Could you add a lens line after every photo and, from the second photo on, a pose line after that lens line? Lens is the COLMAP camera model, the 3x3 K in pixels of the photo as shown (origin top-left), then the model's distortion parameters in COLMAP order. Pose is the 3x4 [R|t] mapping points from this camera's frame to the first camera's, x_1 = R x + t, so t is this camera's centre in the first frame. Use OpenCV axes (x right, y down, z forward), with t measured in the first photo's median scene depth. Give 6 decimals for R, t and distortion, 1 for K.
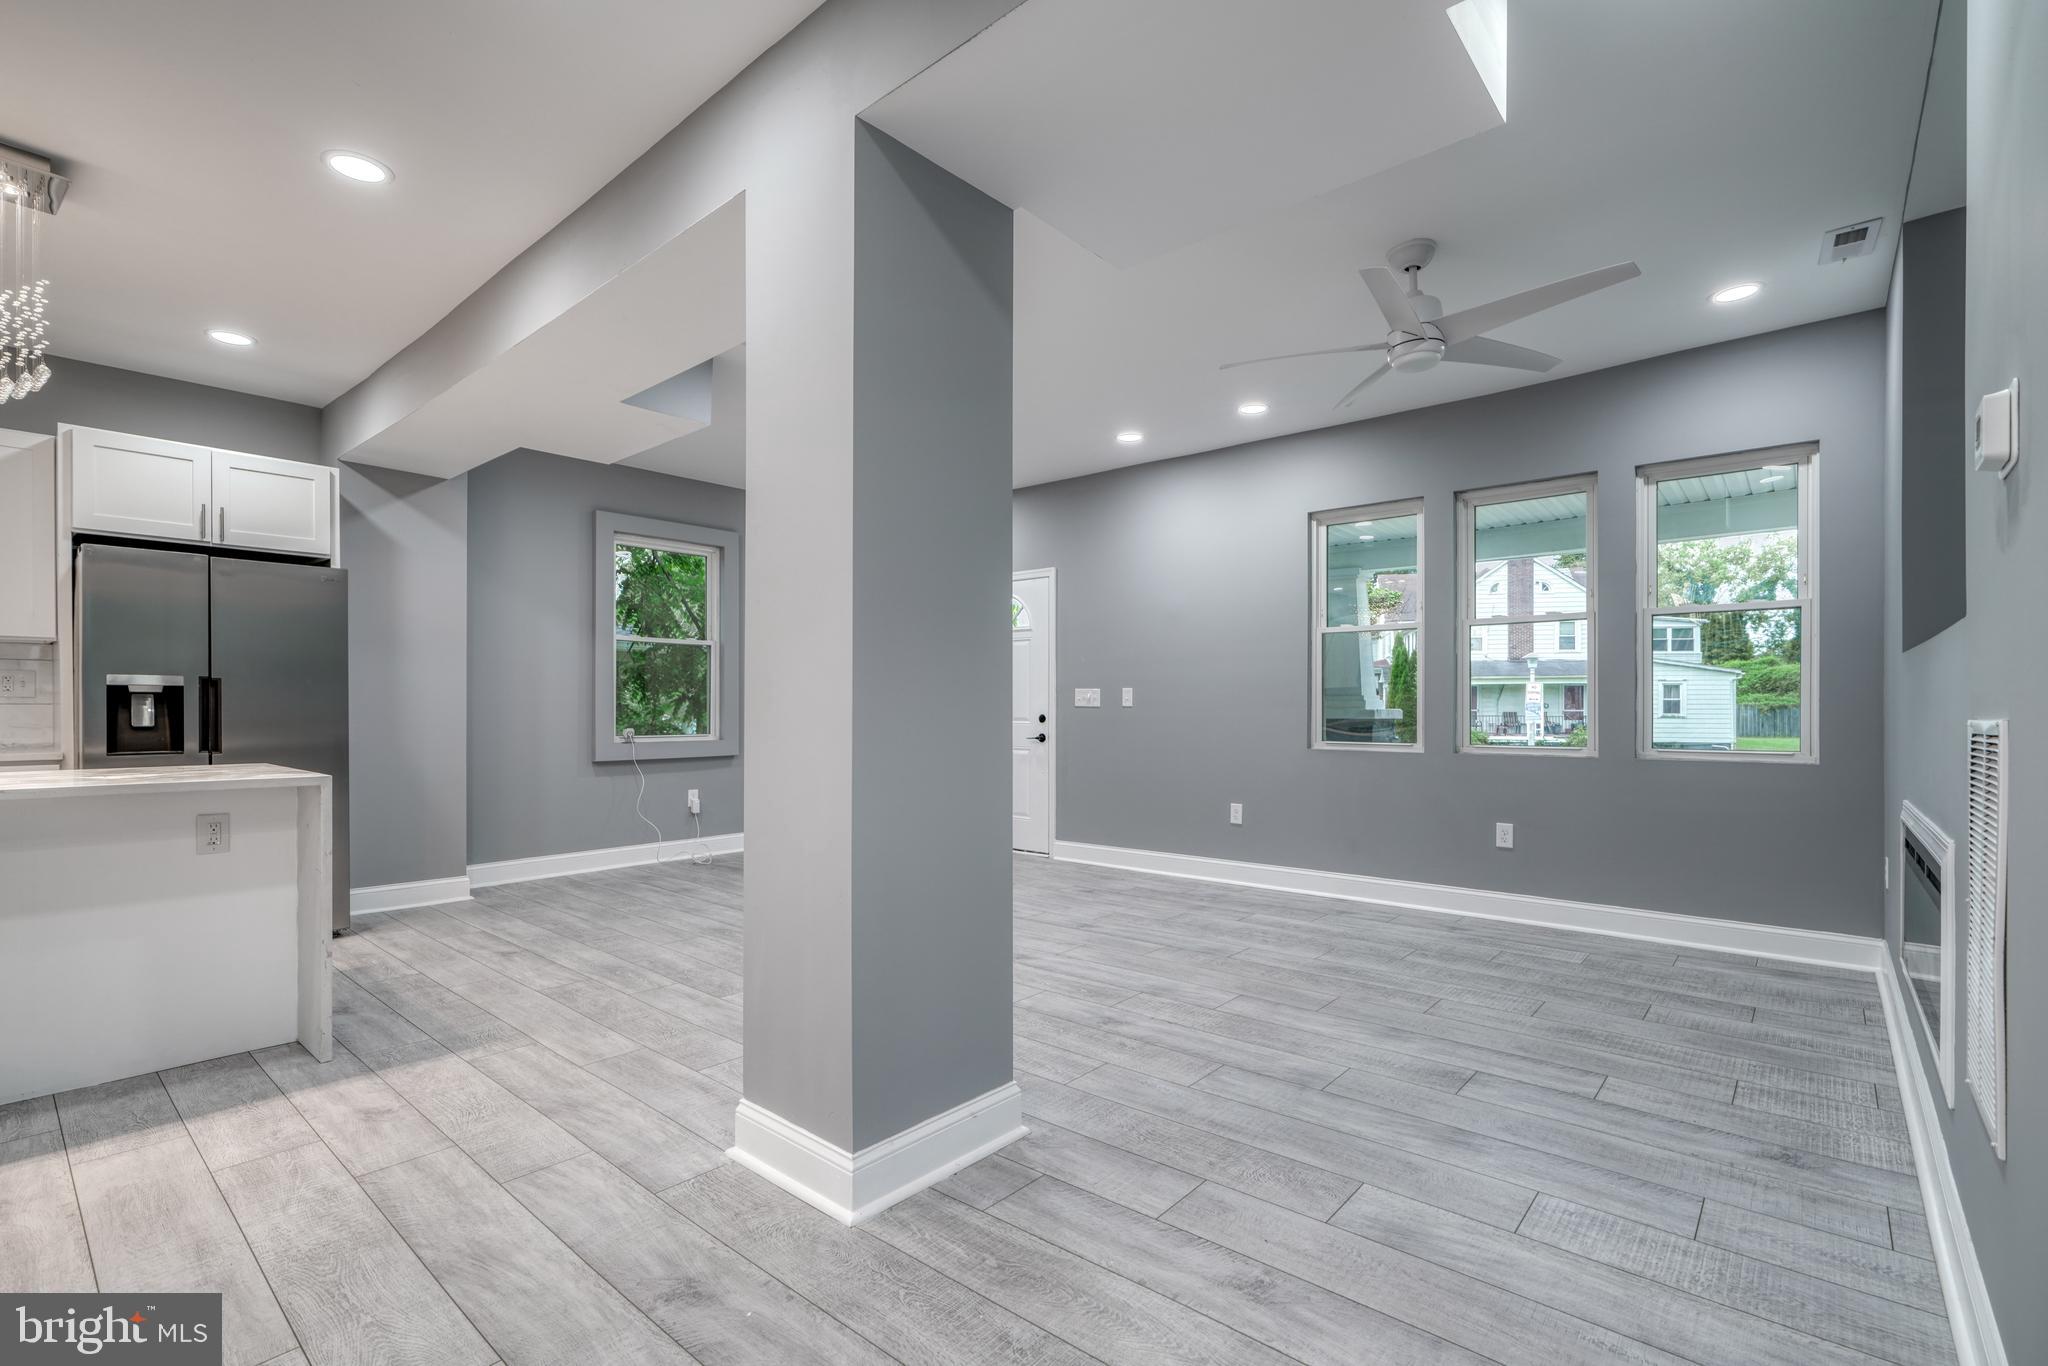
lens RADIAL K [[927.1, 0, 1018.4], [0, 927.1, 712.4], [0, 0, 1]] dist [-0.012595, 0.006458]
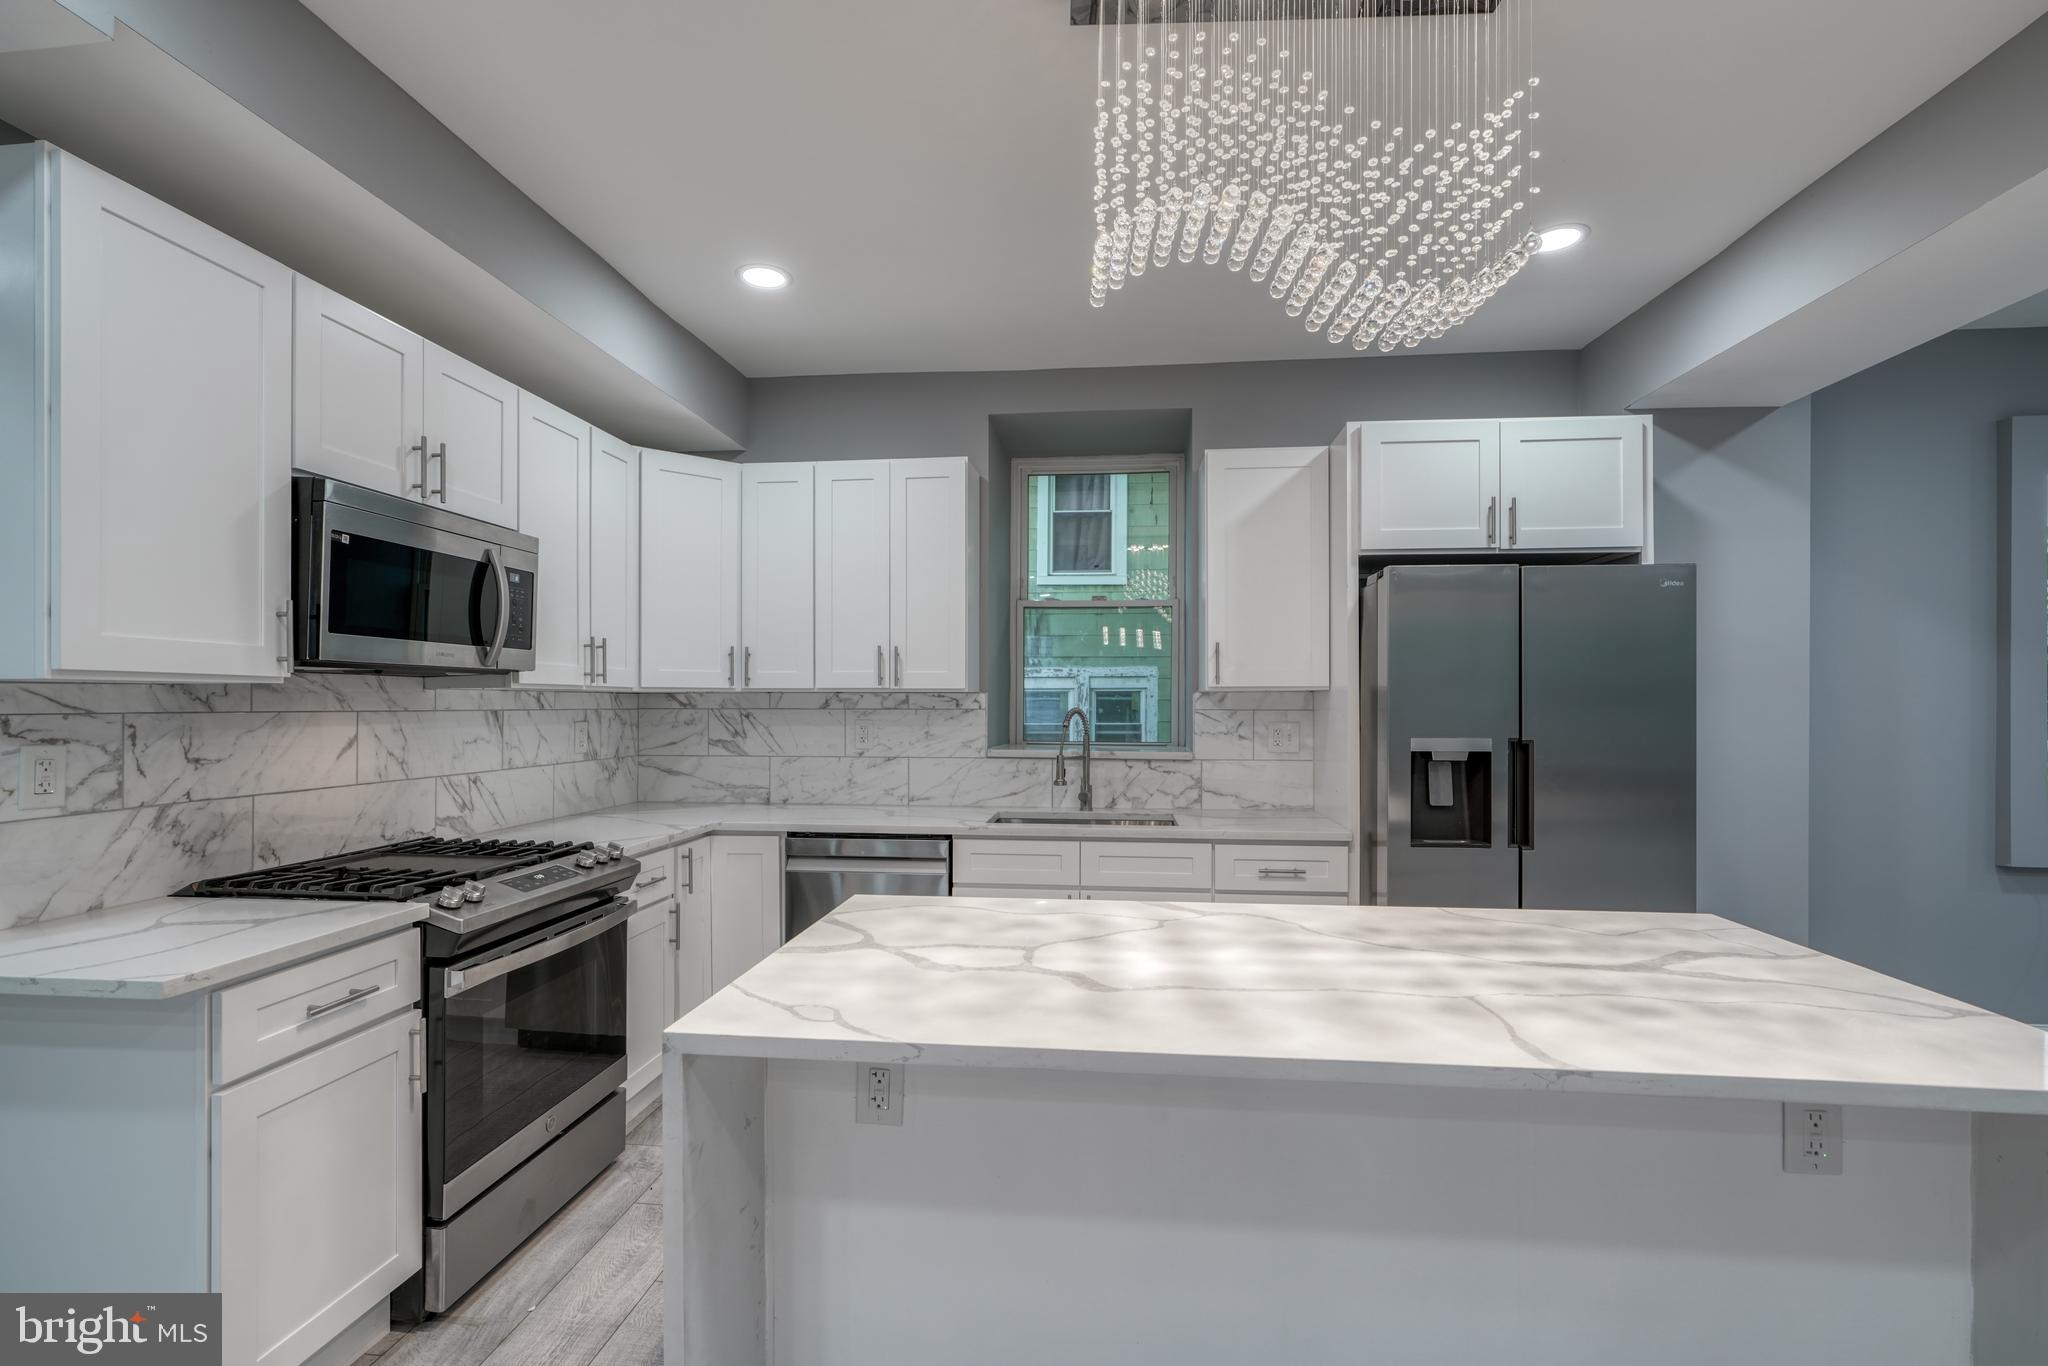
lens RADIAL K [[933.0, 0, 1016.3], [0, 933.0, 706.4], [0, 0, 1]] dist [-0.012451, 0.006277]
pose [[0.572265, 0.000480, -0.820069, -0.529785], [-0.004201, 0.999988, -0.002347, -0.061219], [0.820058, 0.004788, 0.572260, 0.291594]]
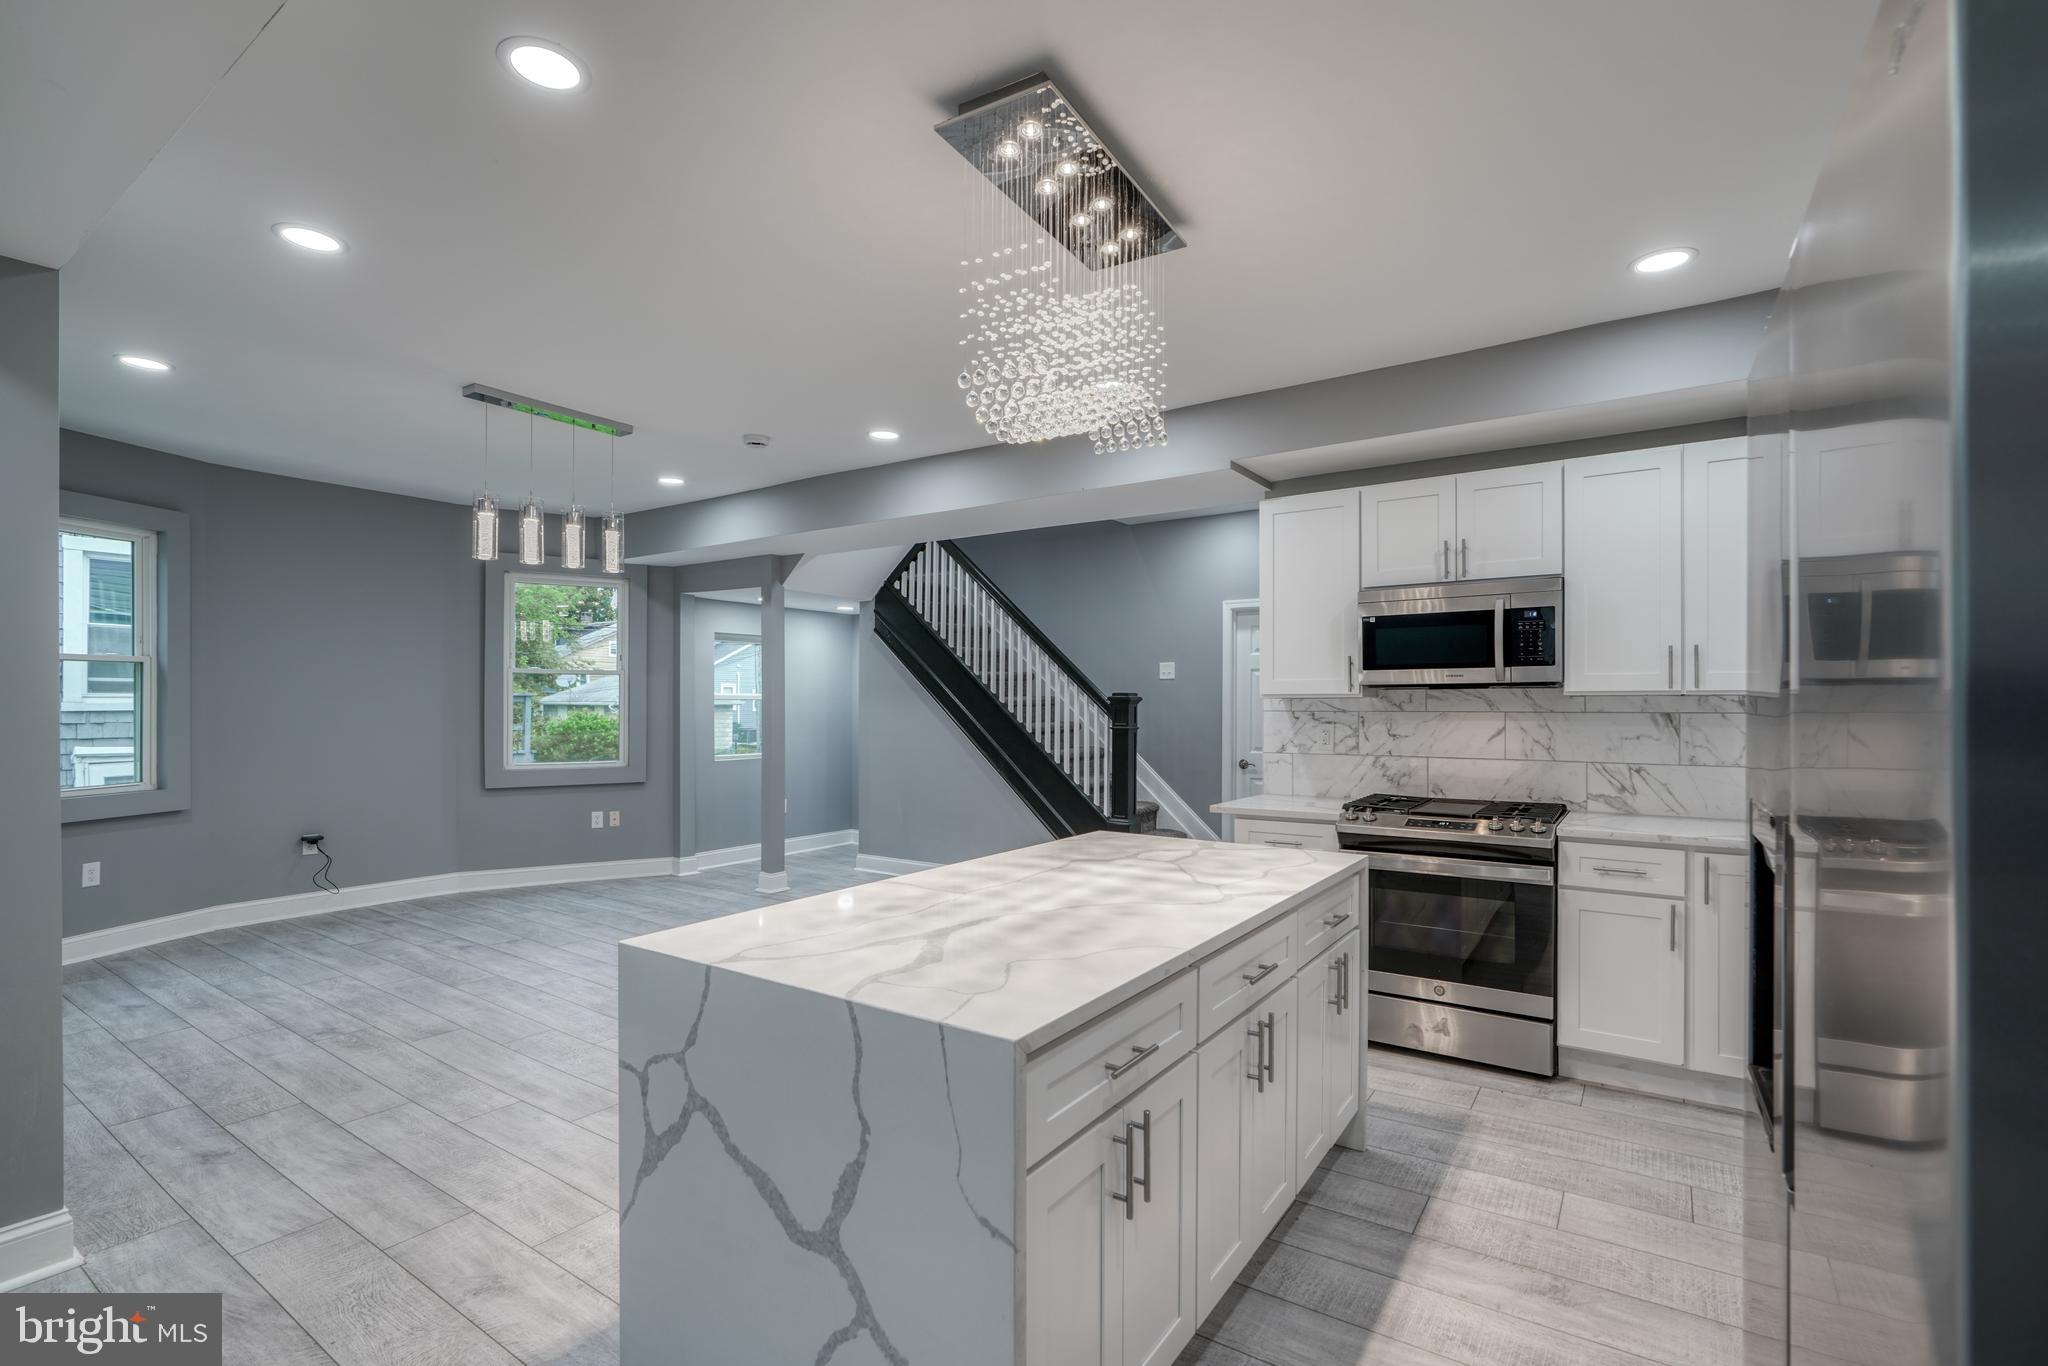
lens RADIAL K [[926.0, 0, 1024.5], [0, 926.0, 706.8], [0, 0, 1]] dist [-0.013269, 0.006782]
pose [[-0.993163, -0.001066, -0.116728, -0.693736], [-0.002023, 0.999965, 0.008085, -0.069950], [0.116716, 0.008266, -0.993131, 1.210977]]
